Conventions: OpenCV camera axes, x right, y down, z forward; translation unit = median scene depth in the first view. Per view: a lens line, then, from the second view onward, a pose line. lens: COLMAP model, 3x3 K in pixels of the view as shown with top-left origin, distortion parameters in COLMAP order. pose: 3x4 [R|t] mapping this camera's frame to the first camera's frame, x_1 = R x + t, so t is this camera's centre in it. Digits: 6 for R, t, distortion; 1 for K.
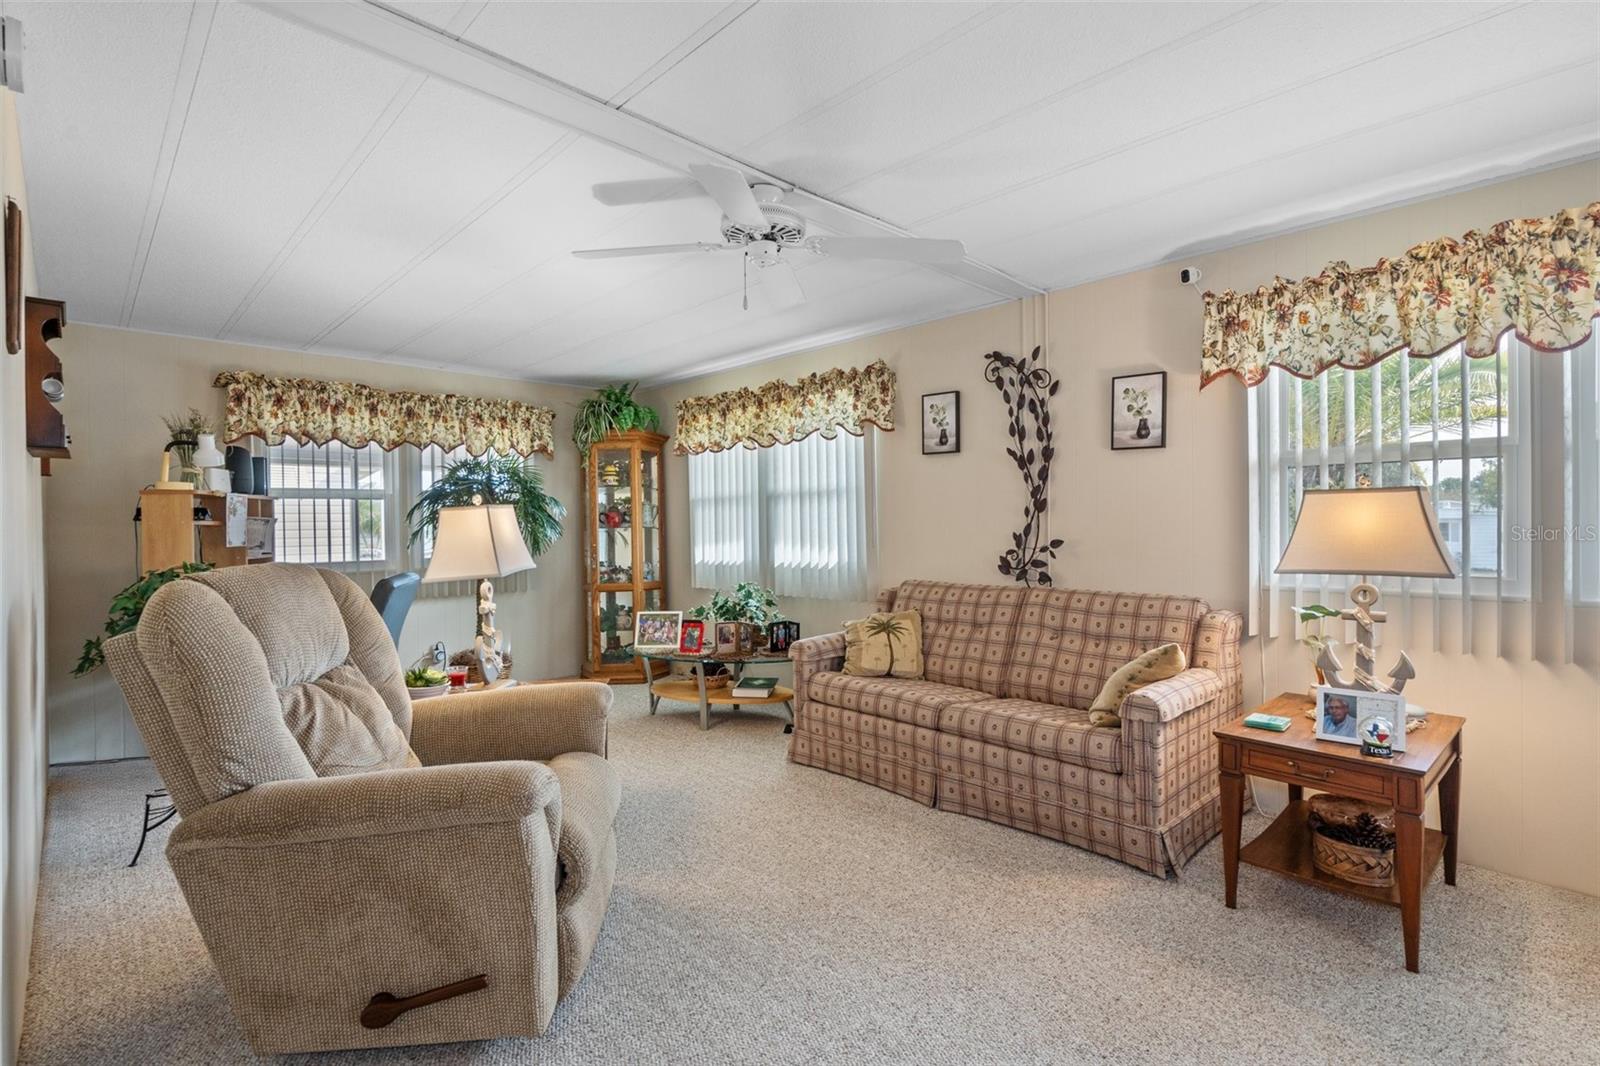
lens RADIAL K [[748.3, 0, 787.3], [0, 748.3, 526.4], [0, 0, 1]] dist [-0.003251, 0.002668]
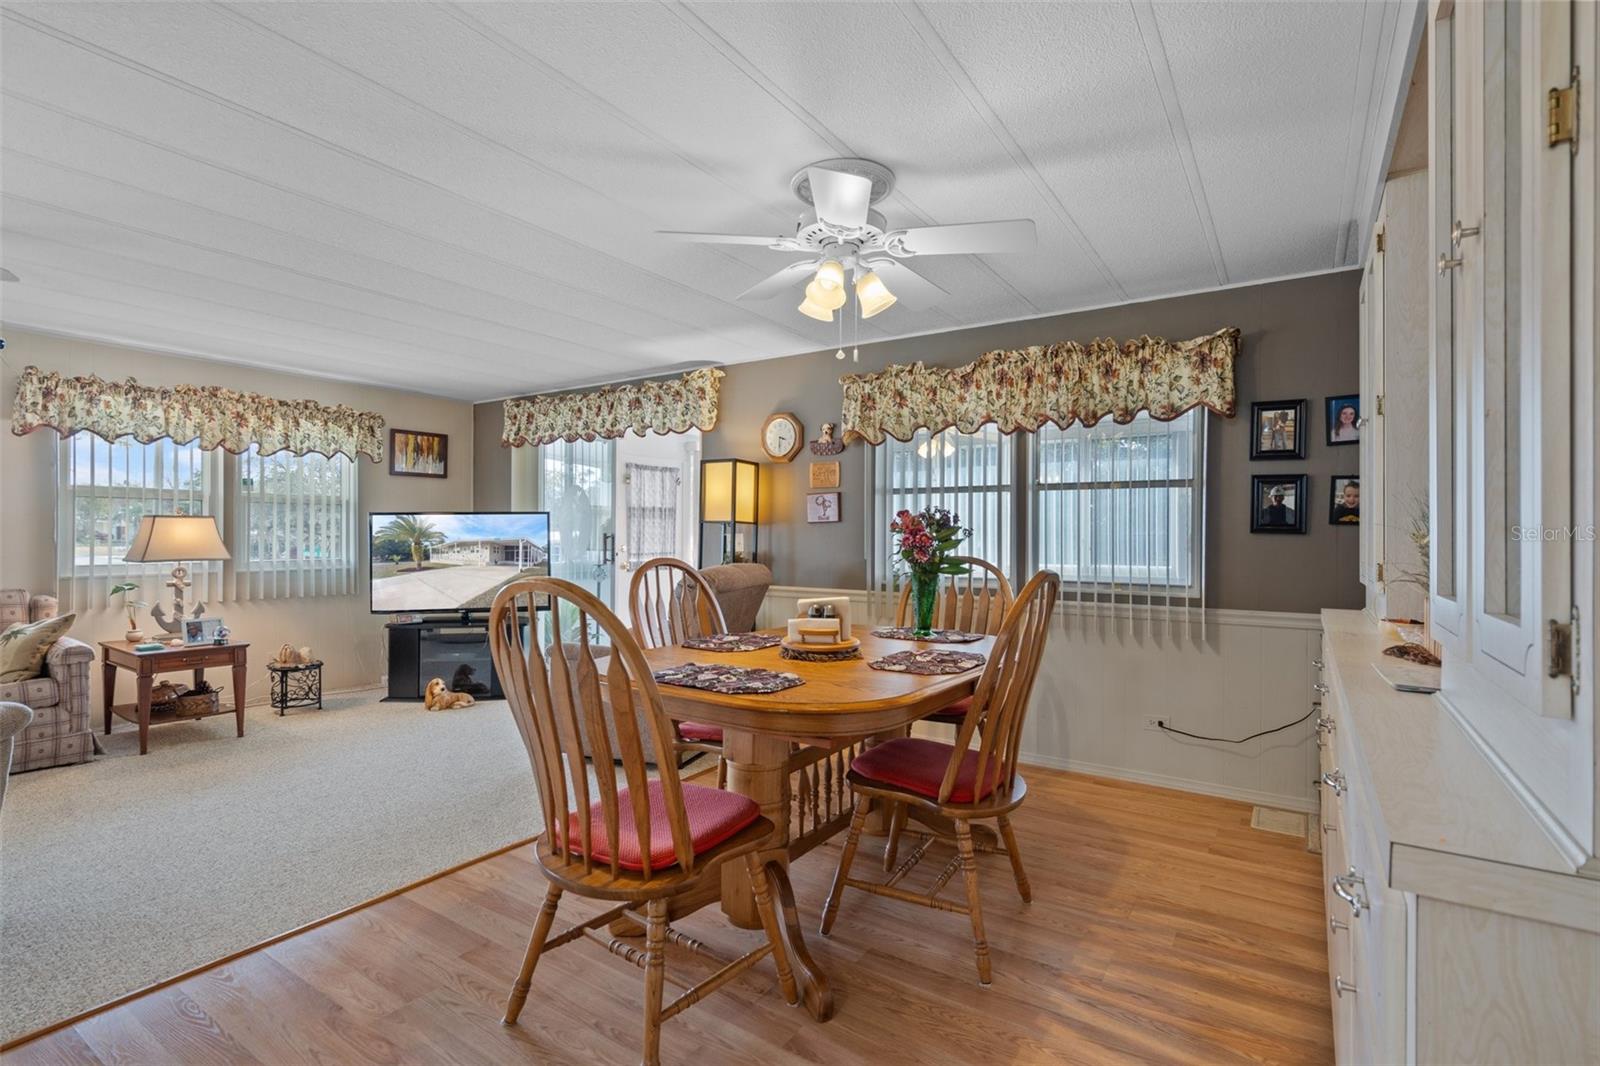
lens RADIAL K [[748.3, 0, 796.5], [0, 748.3, 535.7], [0, 0, 1]] dist [-0.003251, 0.002668]
pose [[-0.228669, 0.005455, 0.973489, -0.822167], [0.003380, 0.999983, -0.004810, 0.008744], [-0.973498, 0.002191, -0.228684, -0.042852]]
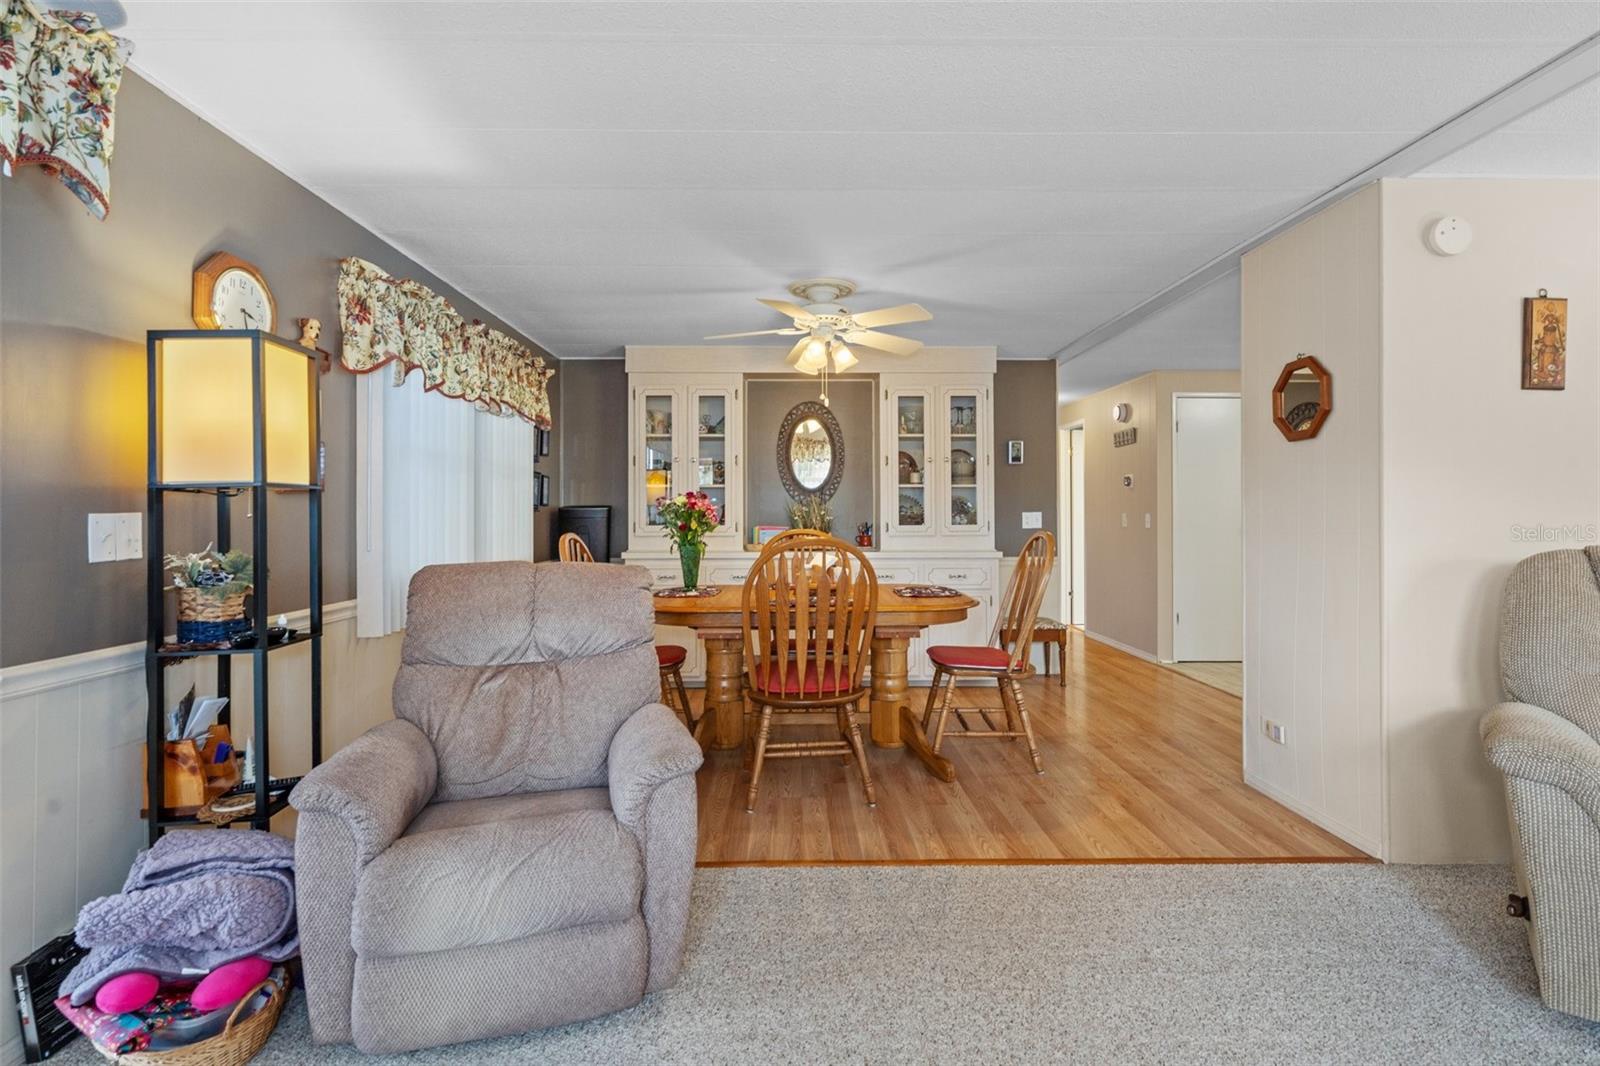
lens RADIAL K [[748.3, 0, 785.2], [0, 748.3, 515.7], [0, 0, 1]] dist [-0.003251, 0.002668]
pose [[-0.683057, 0.011721, -0.730271, 0.454987], [0.002774, 0.999906, 0.013454, -0.003390], [0.730360, 0.007164, -0.683025, 0.385424]]
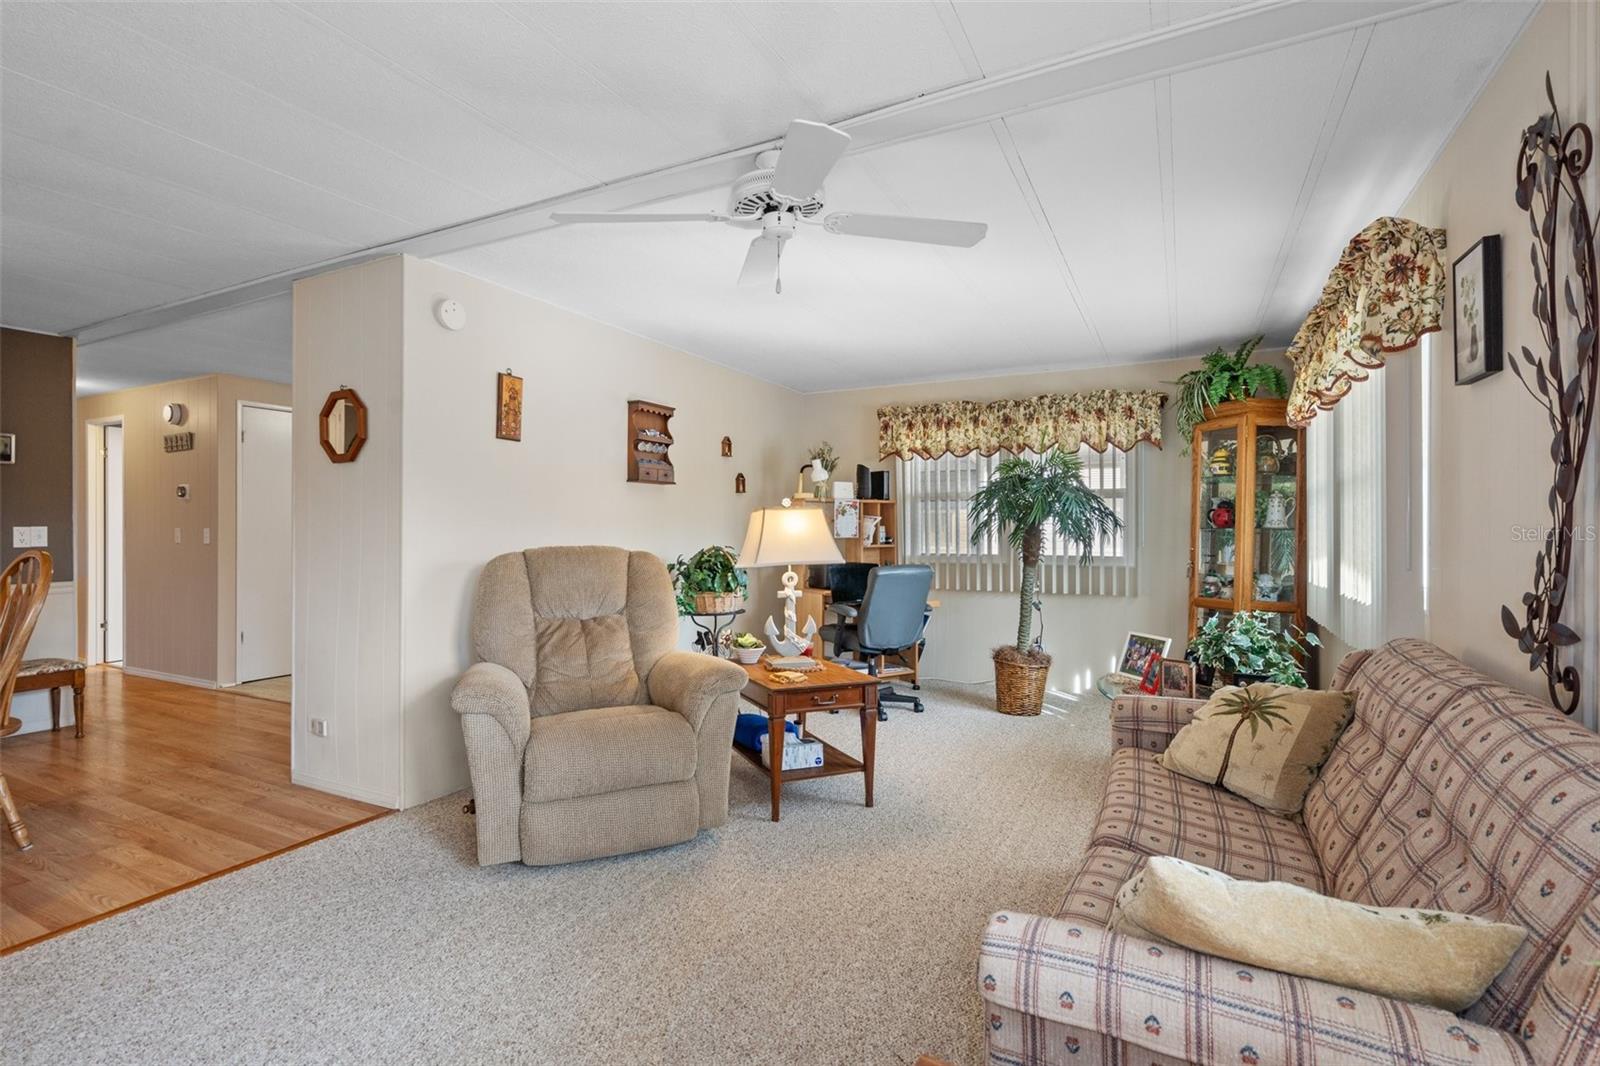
lens RADIAL K [[748.3, 0, 796.7], [0, 748.3, 527.8], [0, 0, 1]] dist [-0.003251, 0.002668]
pose [[0.335255, 0.011032, -0.942063, 0.521529], [-0.006154, 0.999936, 0.009520, -0.005374], [0.942107, 0.002606, 0.335302, 0.453026]]
